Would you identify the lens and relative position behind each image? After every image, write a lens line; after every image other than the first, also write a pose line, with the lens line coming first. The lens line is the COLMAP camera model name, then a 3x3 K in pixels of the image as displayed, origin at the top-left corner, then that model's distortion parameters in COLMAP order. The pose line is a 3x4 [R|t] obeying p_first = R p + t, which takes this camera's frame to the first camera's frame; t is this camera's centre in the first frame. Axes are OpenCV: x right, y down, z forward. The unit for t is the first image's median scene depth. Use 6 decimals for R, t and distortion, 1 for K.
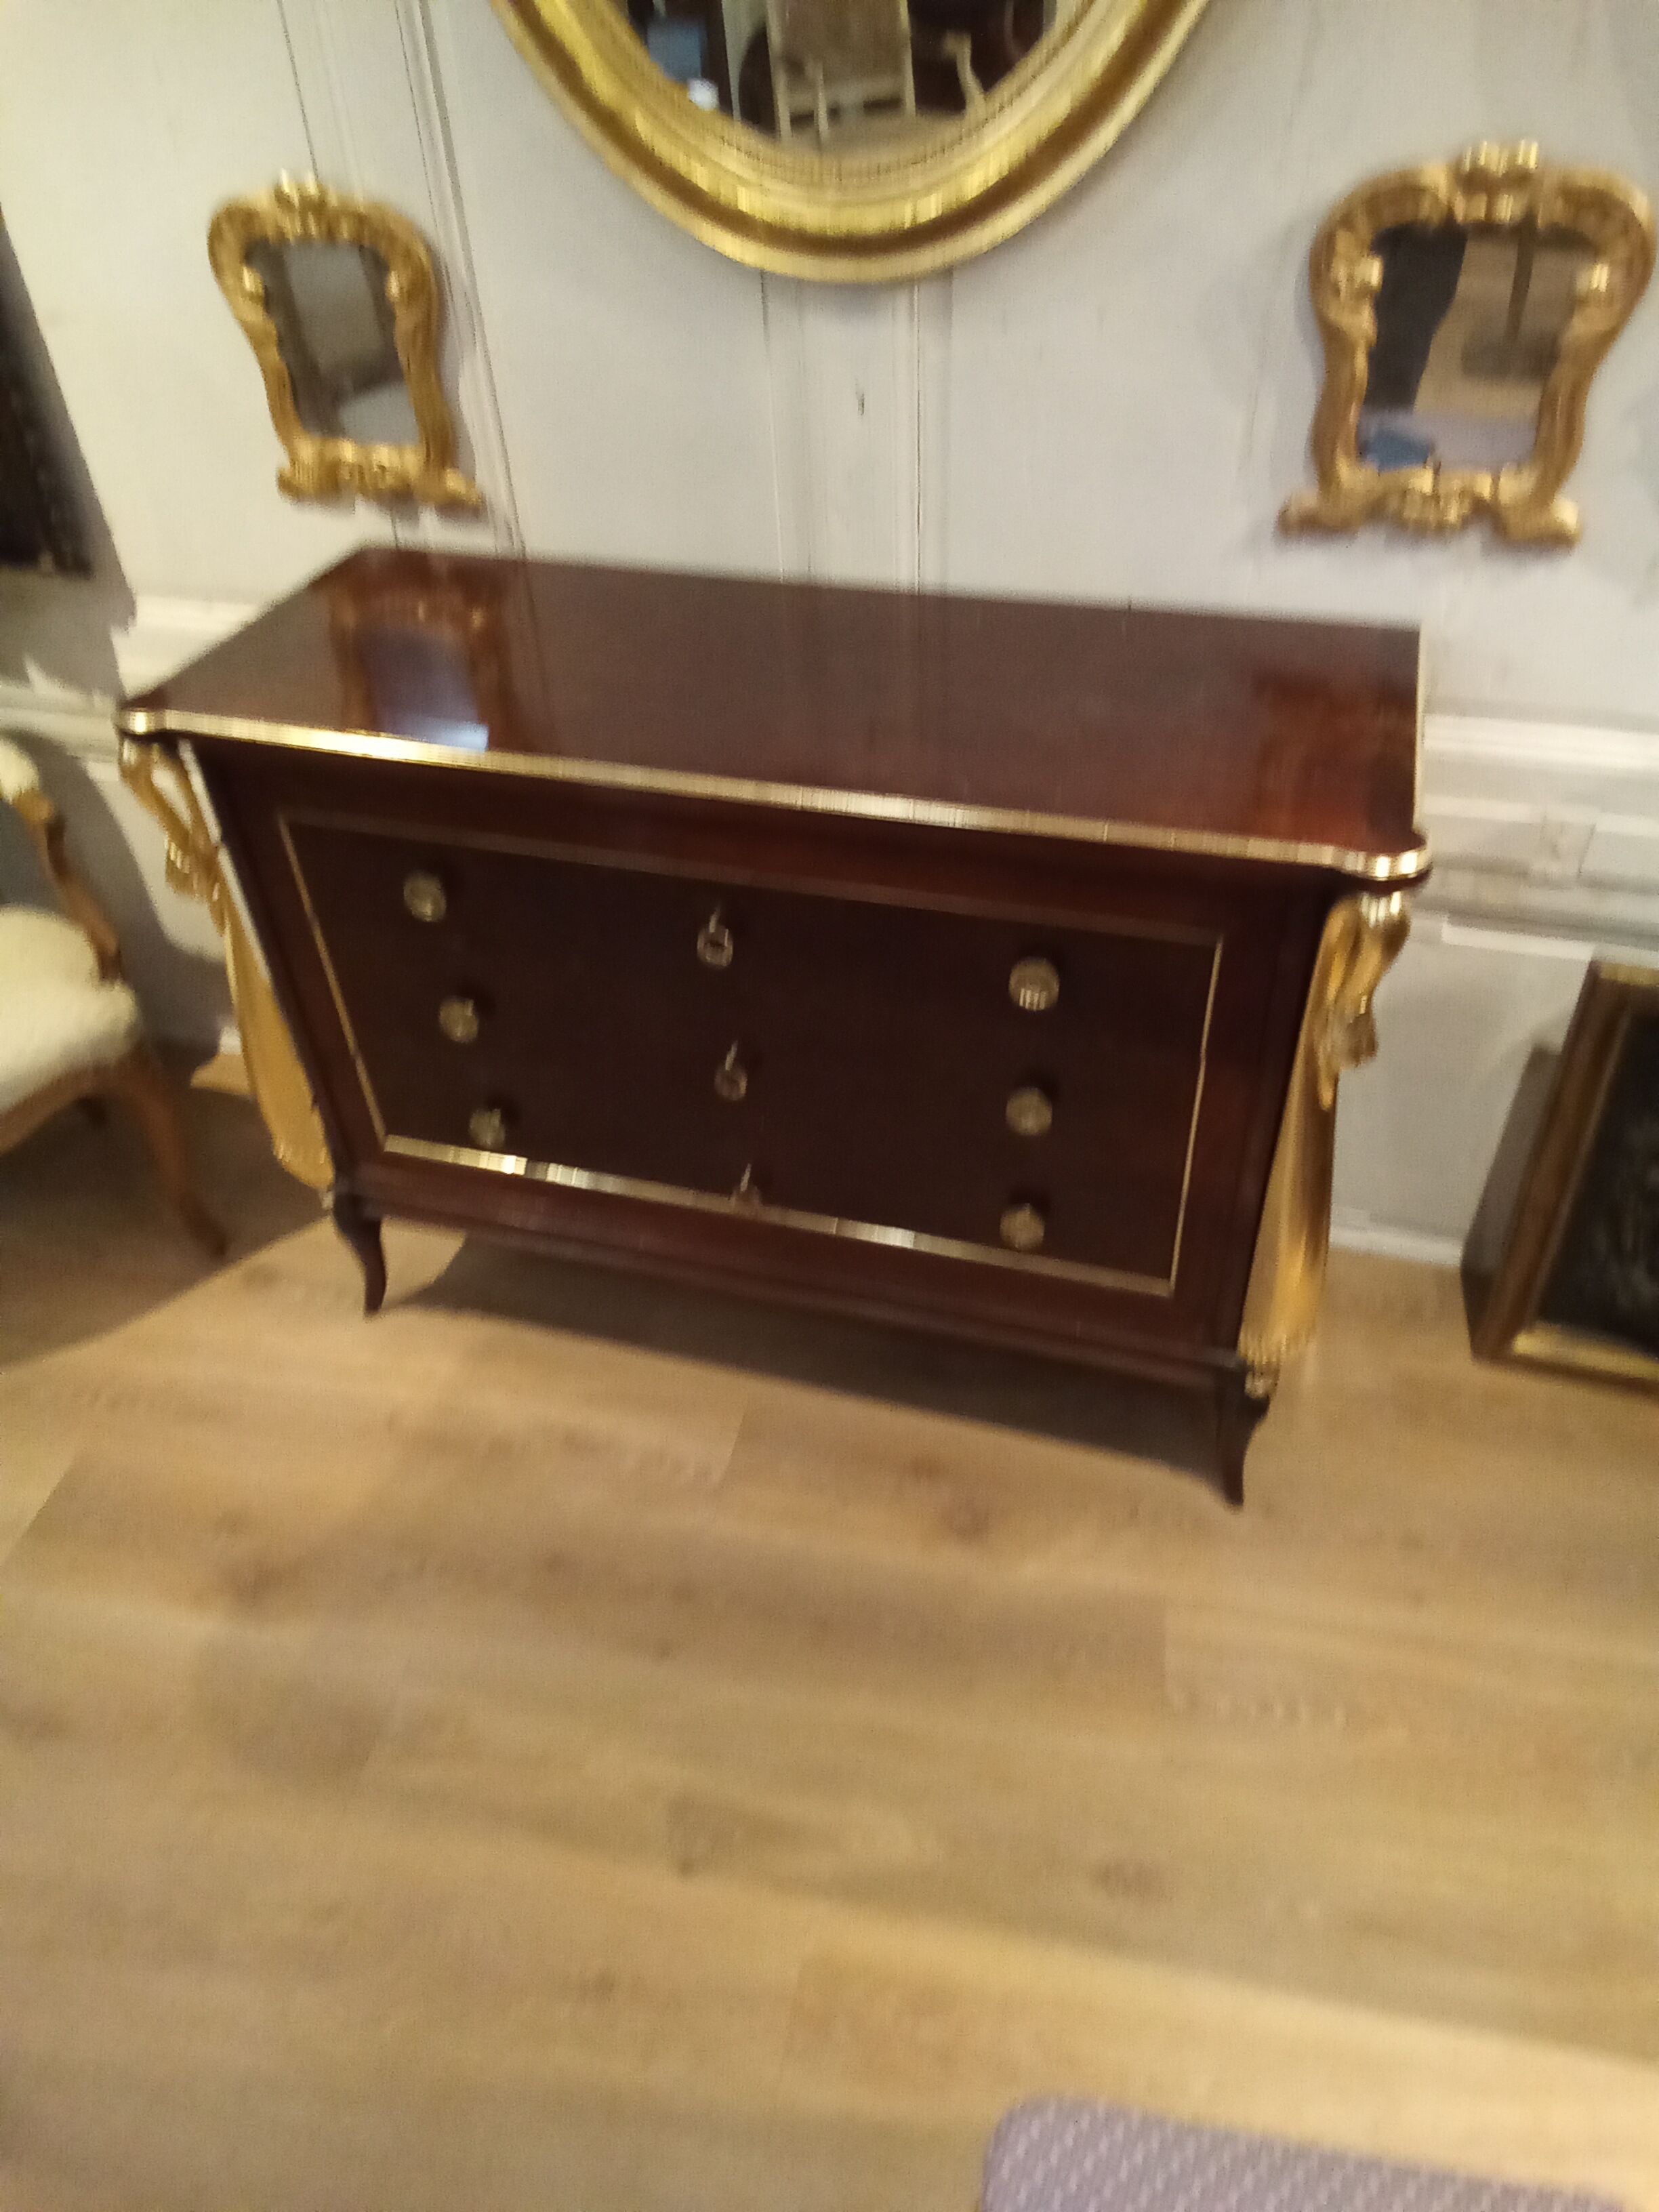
lens RADIAL K [[1520.4, 0, 833.4], [0, 1520.4, 1094.4], [0, 0, 1]] dist [0.065800, -0.067455]
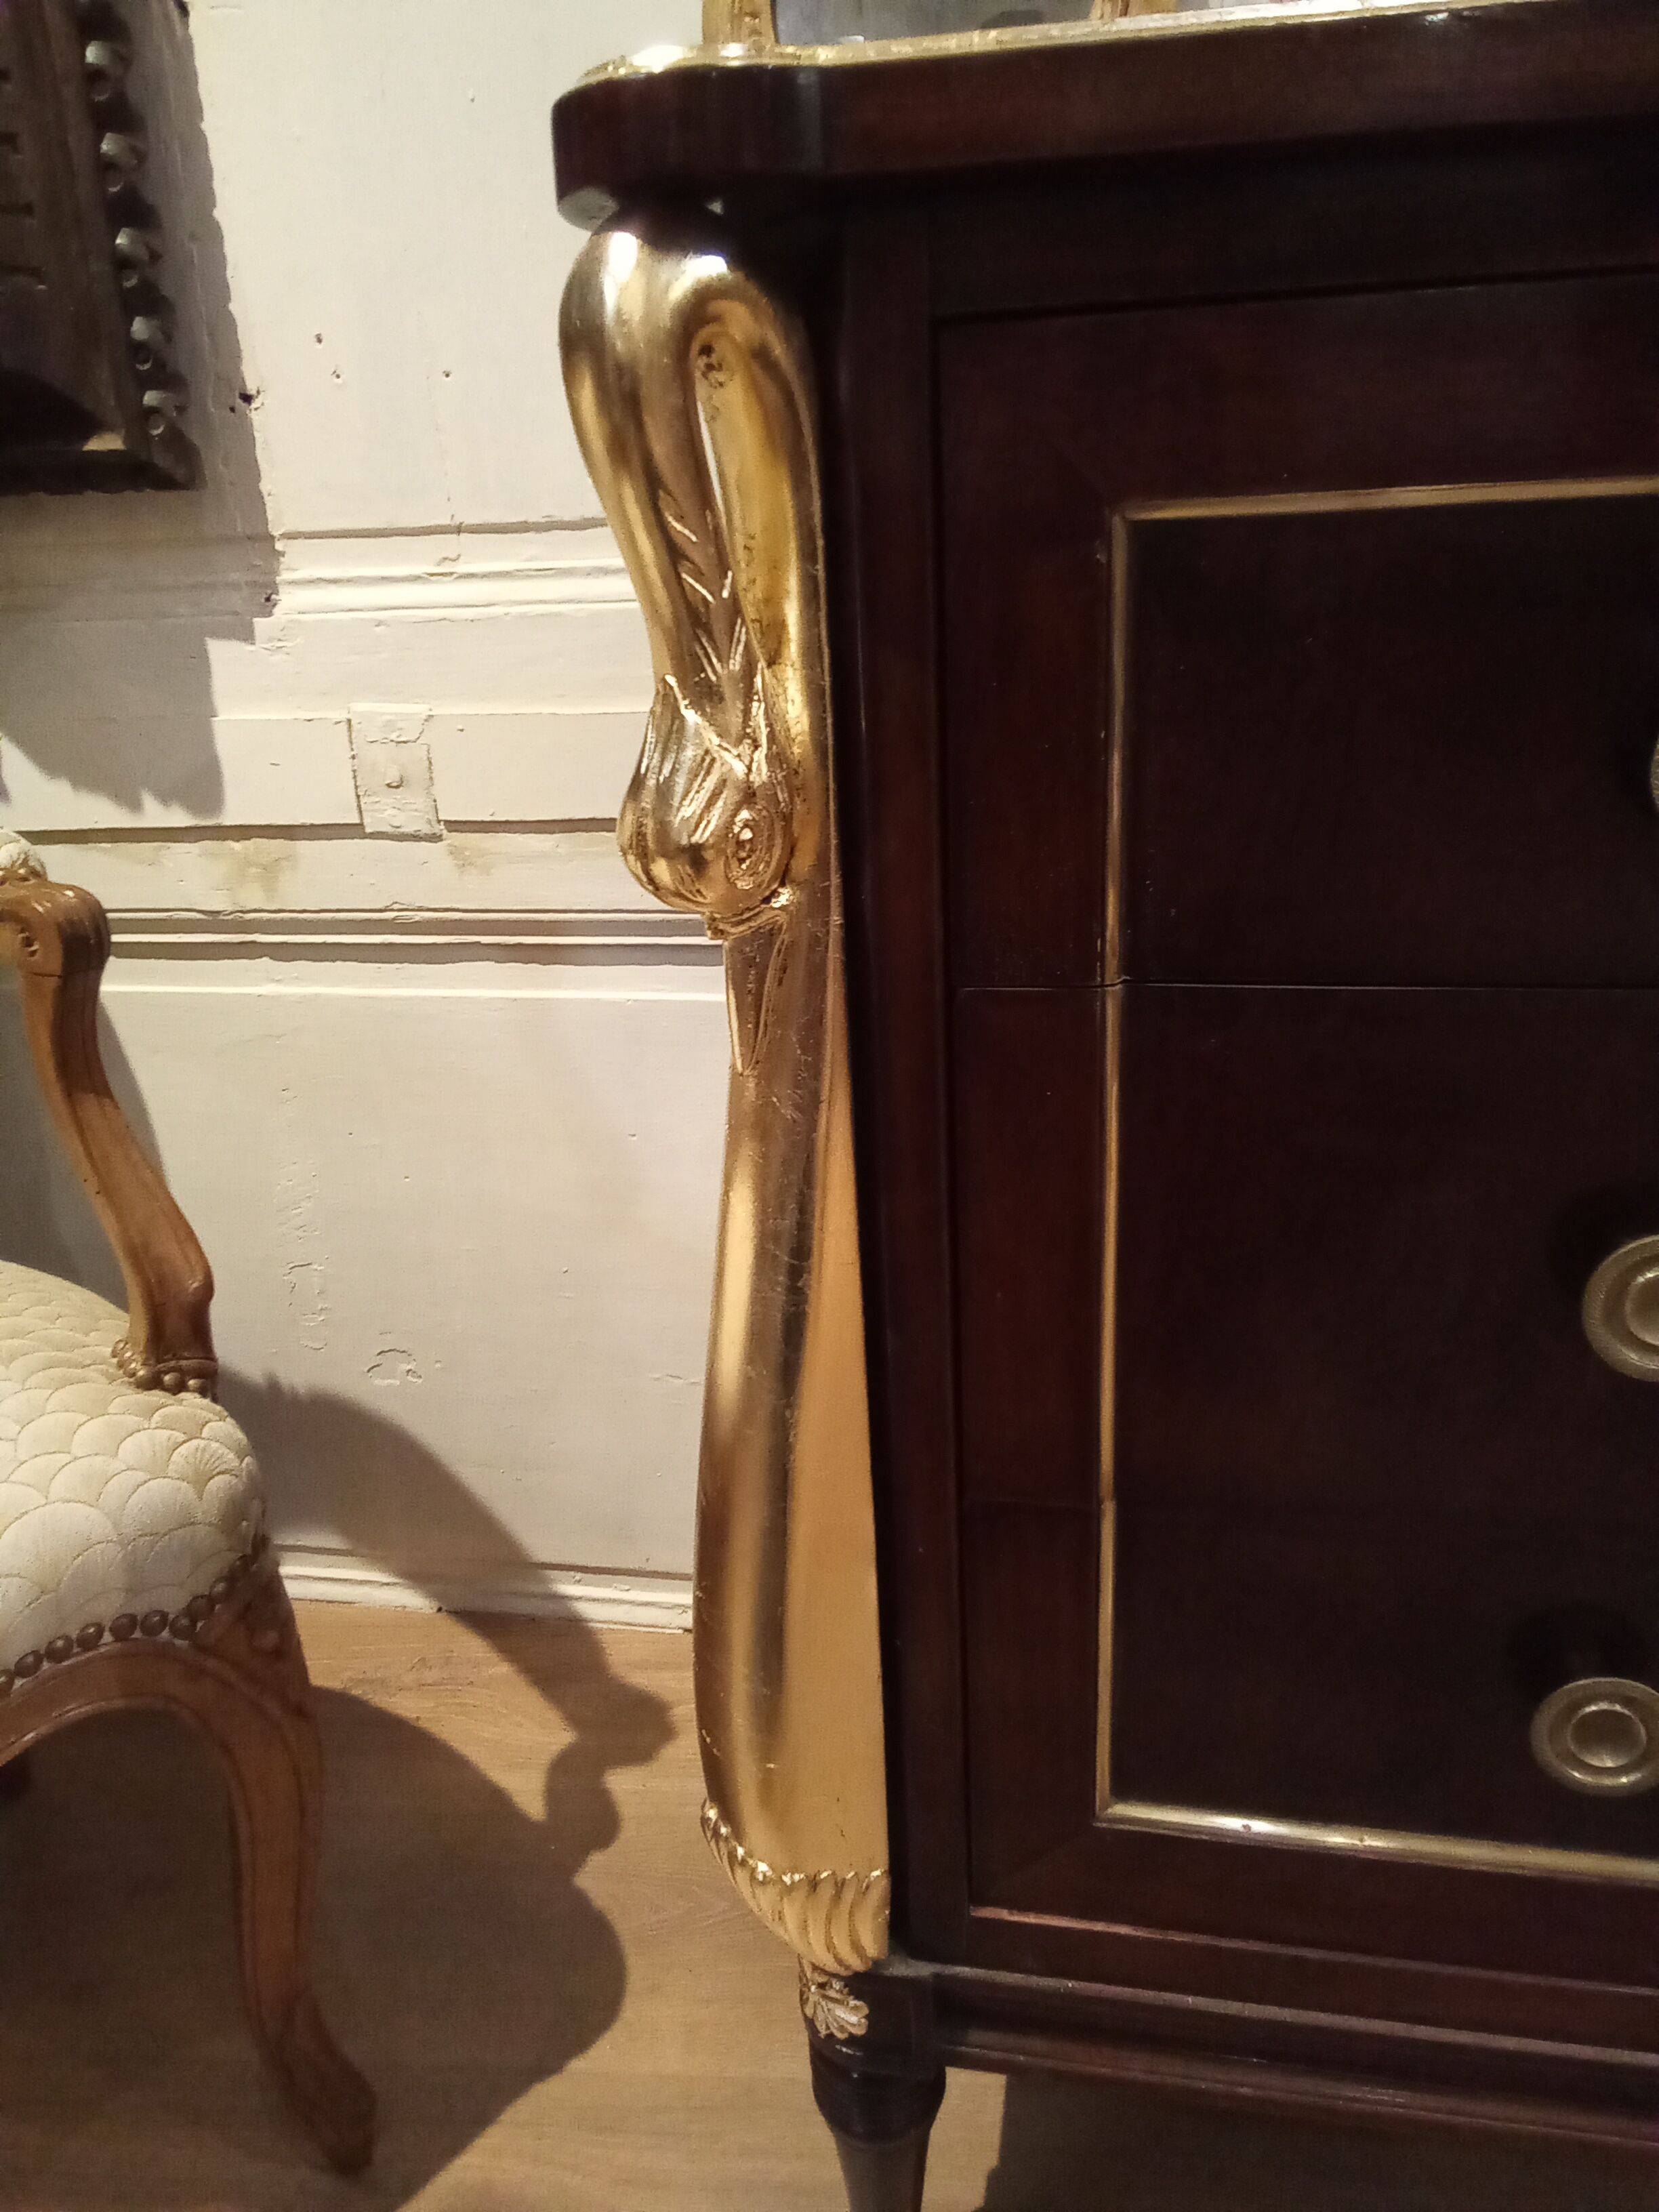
lens RADIAL K [[1520.4, 0, 833.4], [0, 1520.4, 1094.4], [0, 0, 1]] dist [0.065800, -0.067455]
pose [[0.994147, -0.043169, 0.099032, -0.395865], [0.074376, 0.938343, -0.337609, -0.002801], [-0.078351, 0.342999, 0.936062, 0.709126]]
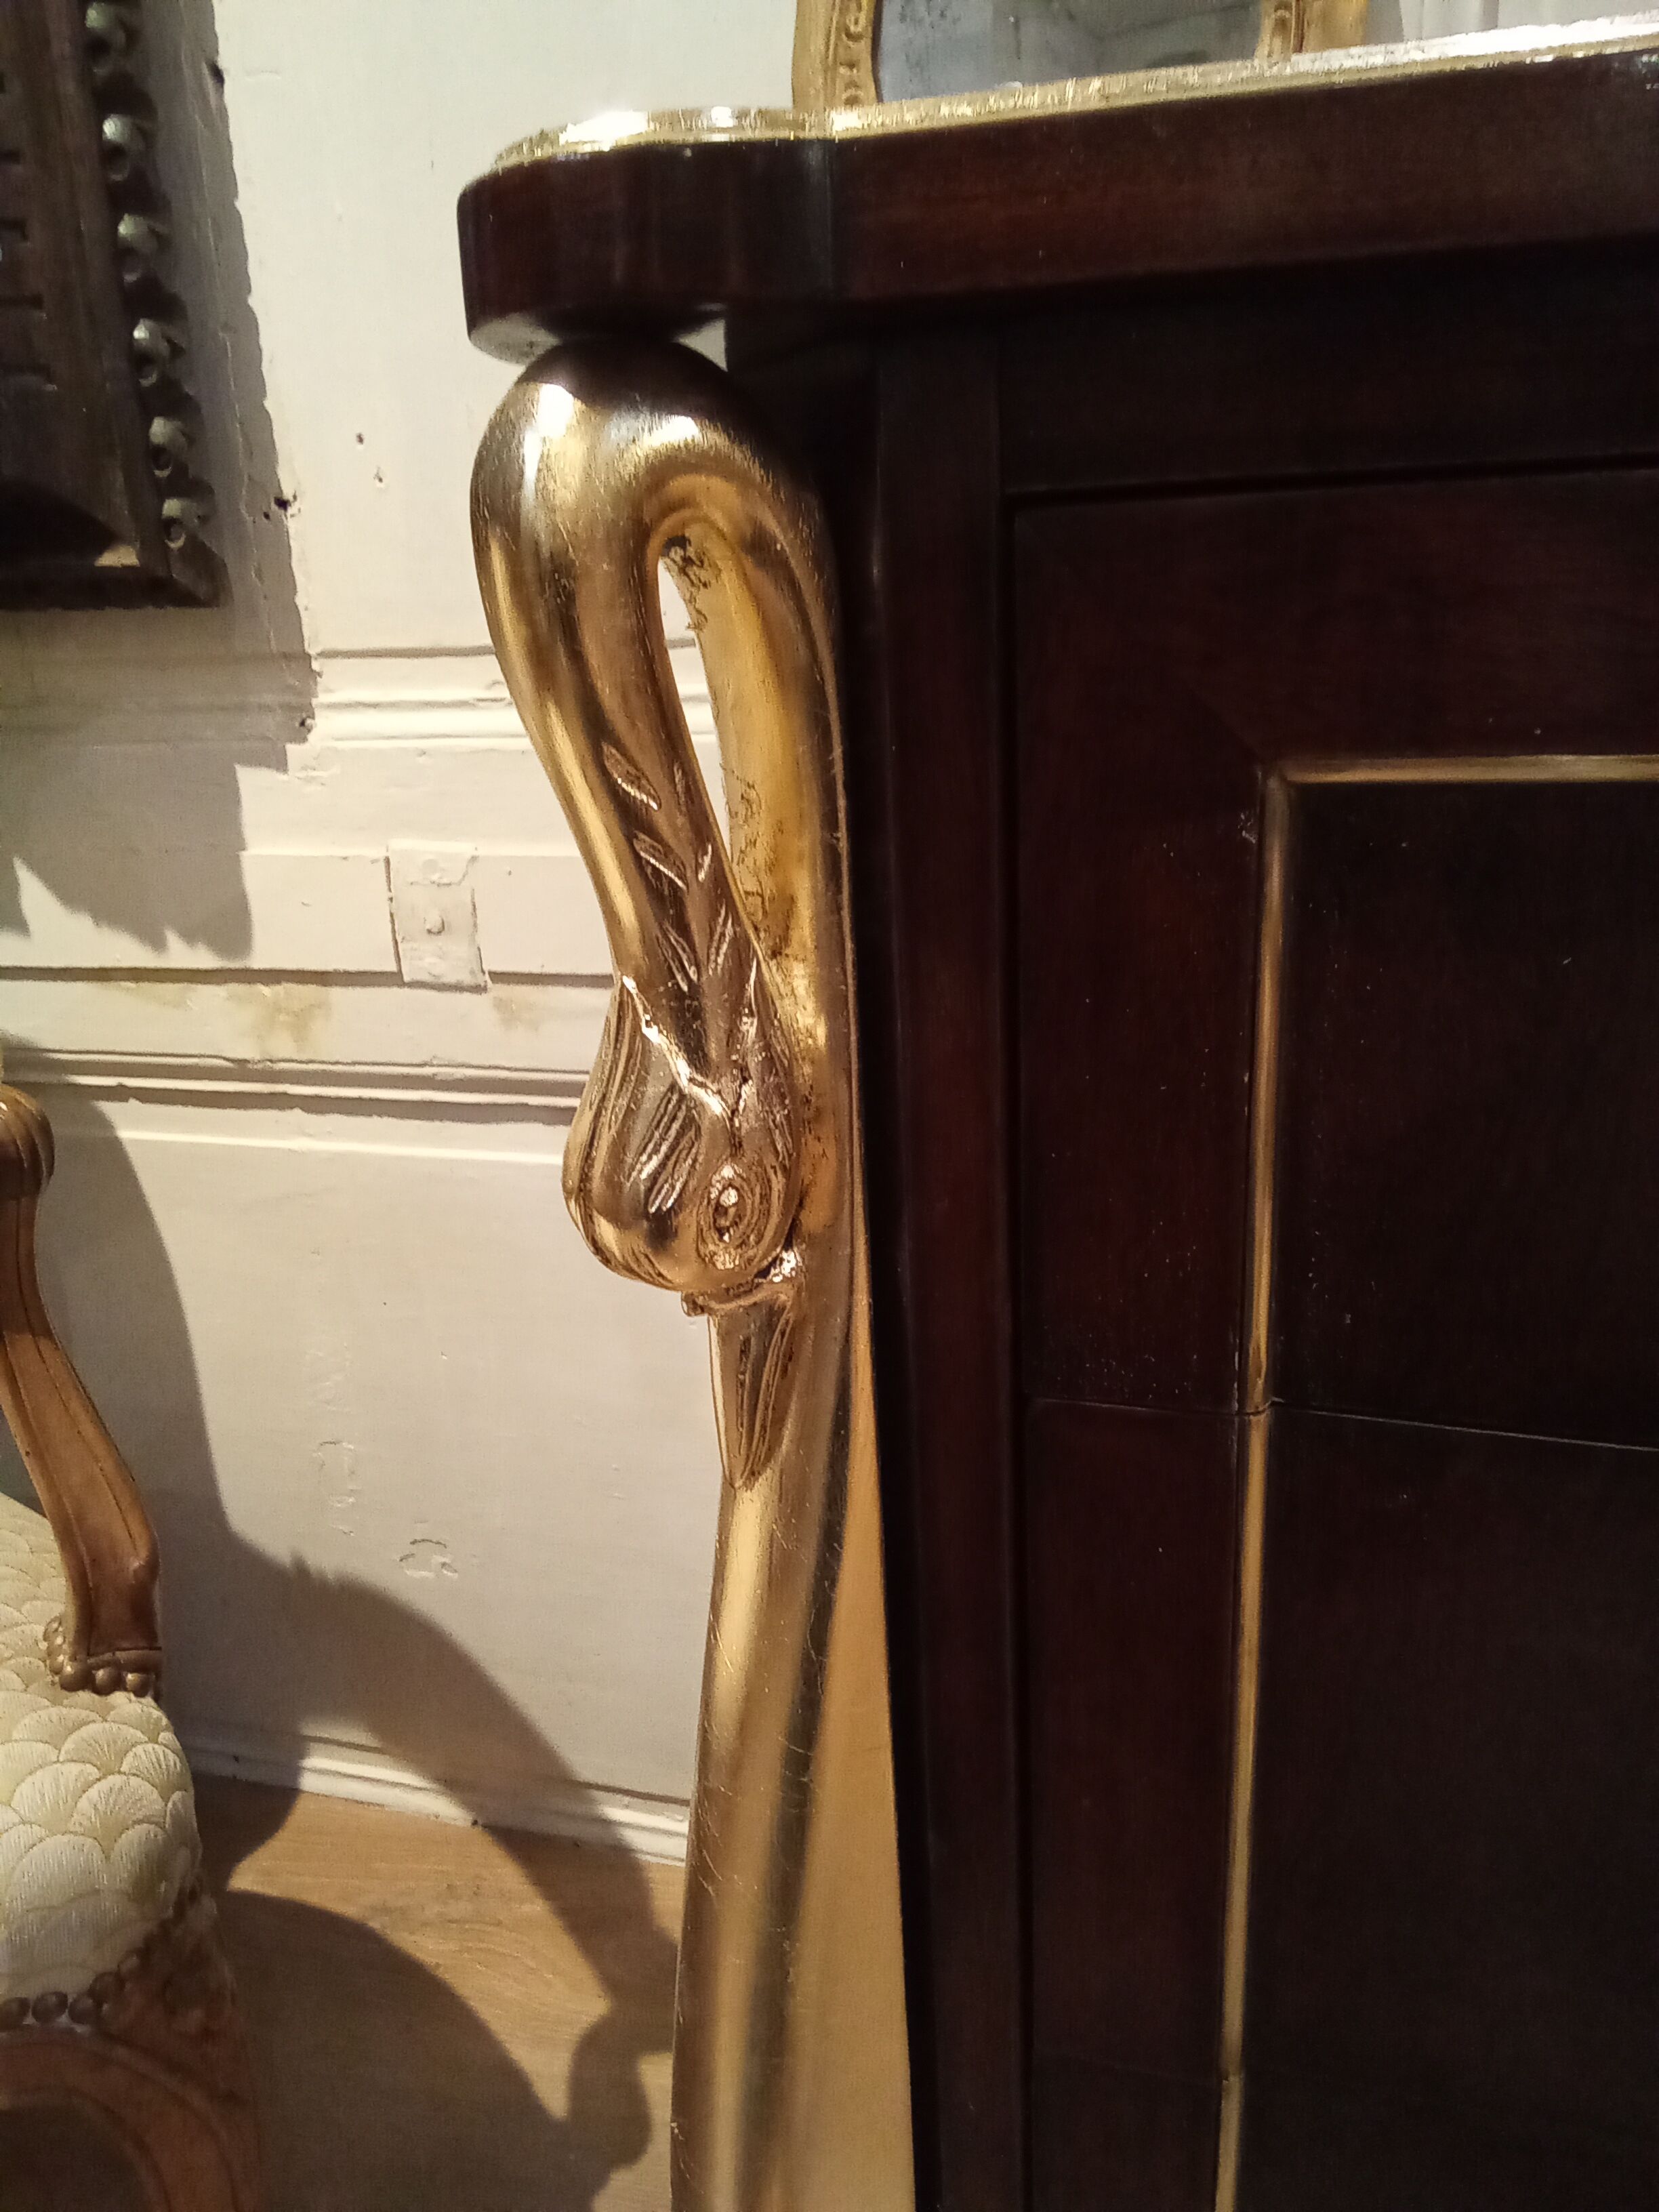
lens RADIAL K [[1532.1, 0, 836.8], [0, 1532.1, 1097.5], [0, 0, 1]] dist [0.076336, -0.091349]
pose [[0.999810, -0.012346, 0.015095, -0.373449], [0.016992, 0.931349, -0.363732, -0.074492], [-0.009568, 0.363919, 0.931381, 0.759441]]
